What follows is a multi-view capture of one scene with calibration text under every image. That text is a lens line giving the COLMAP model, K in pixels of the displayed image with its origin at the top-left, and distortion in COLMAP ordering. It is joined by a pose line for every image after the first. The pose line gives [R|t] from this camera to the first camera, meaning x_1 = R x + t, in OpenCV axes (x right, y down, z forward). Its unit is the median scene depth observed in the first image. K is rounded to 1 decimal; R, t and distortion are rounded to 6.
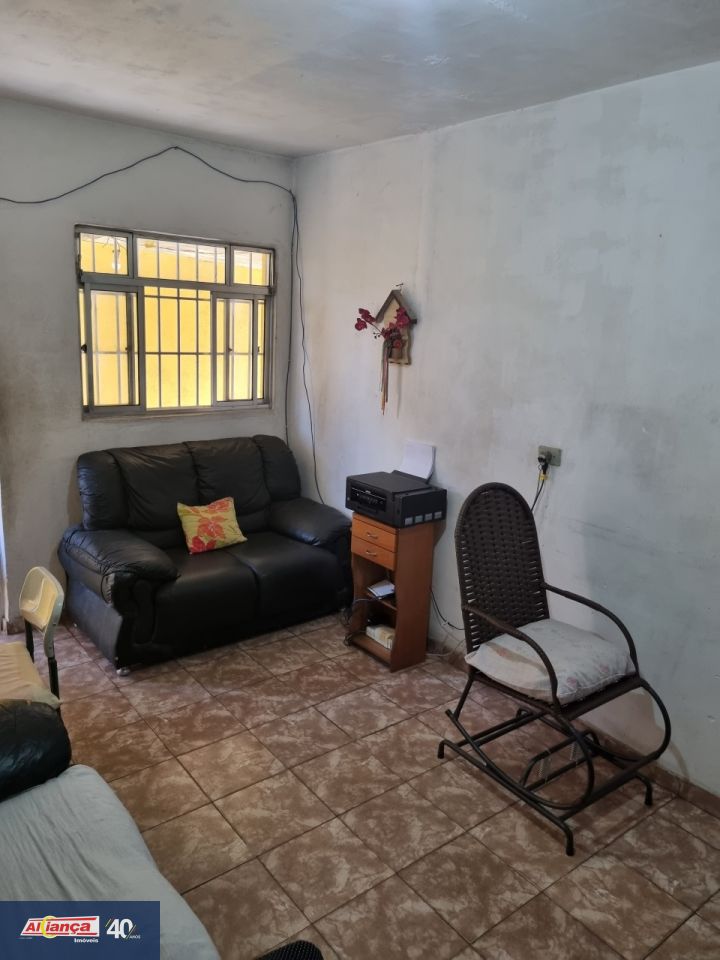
lens RADIAL K [[726.4, 0, 365.1], [0, 726.4, 482.9], [0, 0, 1]] dist [0.051932, -0.040510]
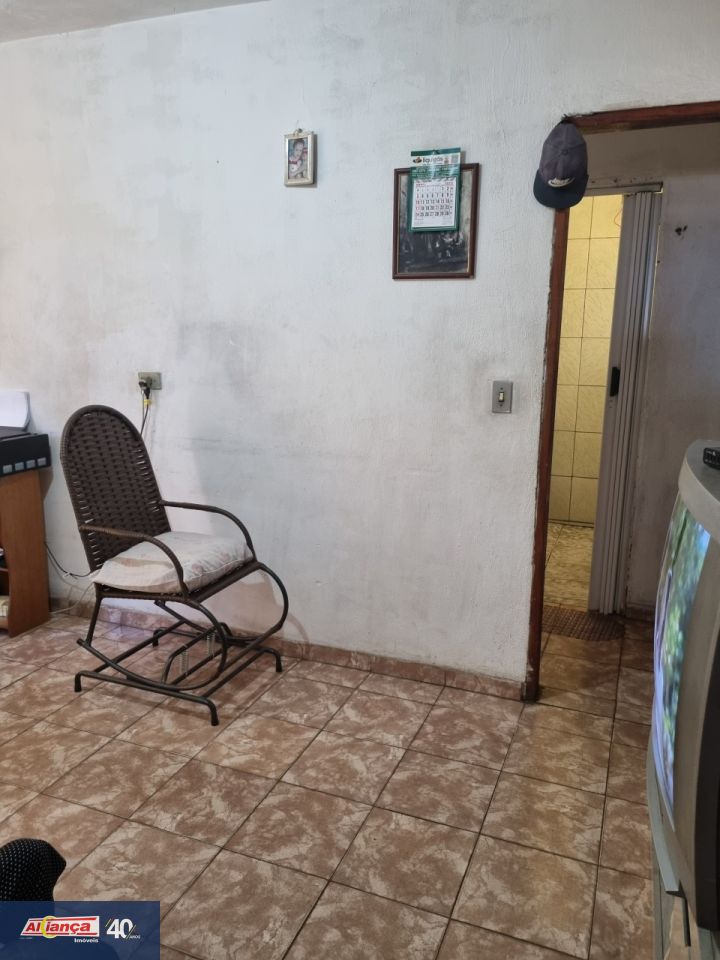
lens RADIAL K [[726.4, 0, 369.3], [0, 726.4, 475.5], [0, 0, 1]] dist [0.051932, -0.040510]
pose [[0.860912, -0.131852, 0.491372, -0.004876], [0.133278, 0.990553, 0.032288, 0.120876], [-0.490987, 0.037692, 0.870351, -0.050083]]
